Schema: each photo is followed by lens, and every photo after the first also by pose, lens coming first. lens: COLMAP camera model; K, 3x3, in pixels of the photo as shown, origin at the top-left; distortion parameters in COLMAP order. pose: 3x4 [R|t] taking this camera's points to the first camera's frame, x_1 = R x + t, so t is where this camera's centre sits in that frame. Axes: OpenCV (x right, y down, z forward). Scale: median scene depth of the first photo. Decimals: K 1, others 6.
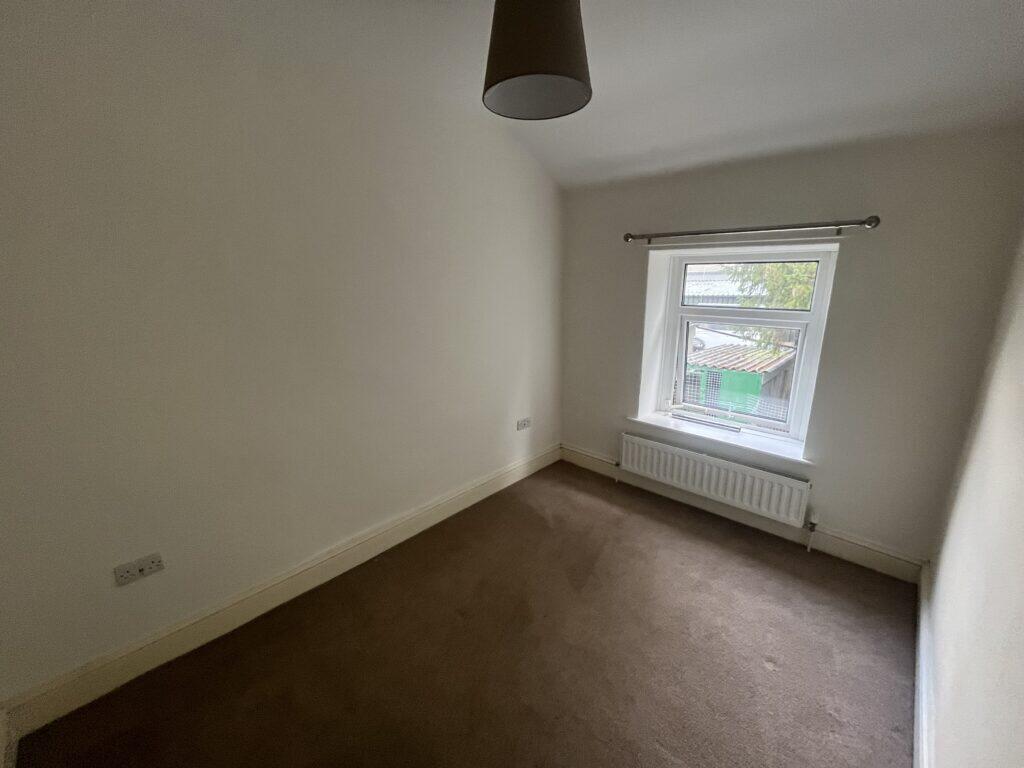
lens RADIAL K [[415.2, 0, 509.3], [0, 415.2, 386.3], [0, 0, 1]] dist [-0.003469, -0.000257]
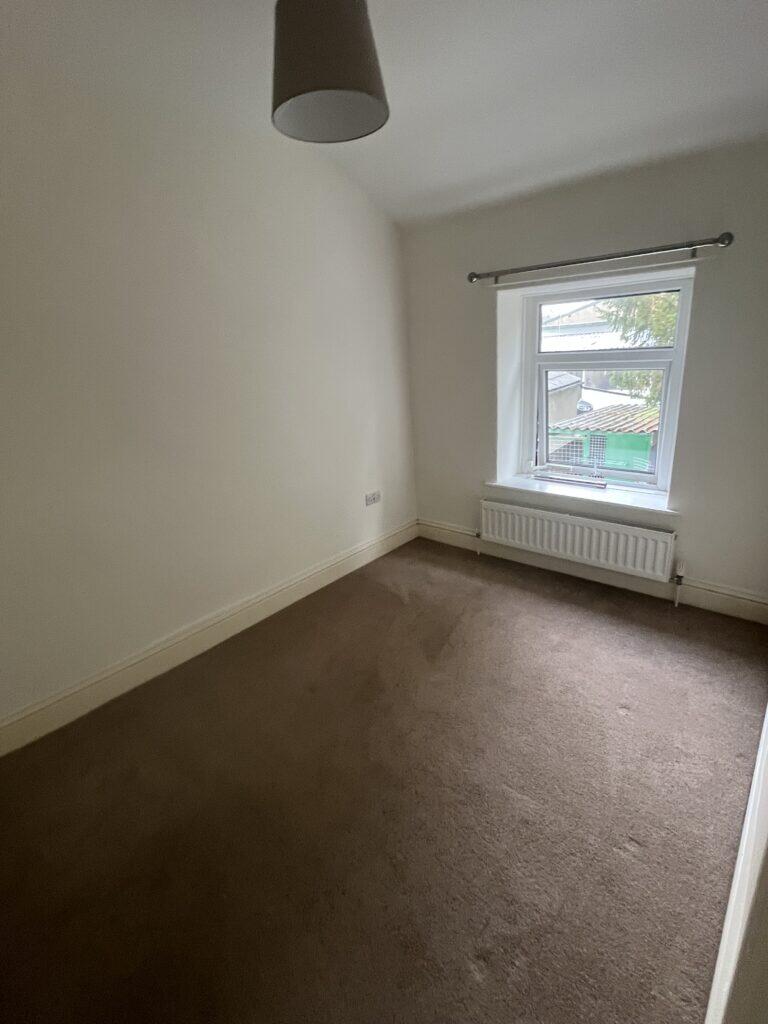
lens RADIAL K [[485.0, 0, 386.9], [0, 485.0, 507.8], [0, 0, 1]] dist [0.004817, 0.001089]
pose [[0.997477, -0.067047, 0.023349, 0.052891], [0.065262, 0.995391, 0.070264, 0.053615], [-0.027952, -0.068563, 0.997255, -0.072317]]
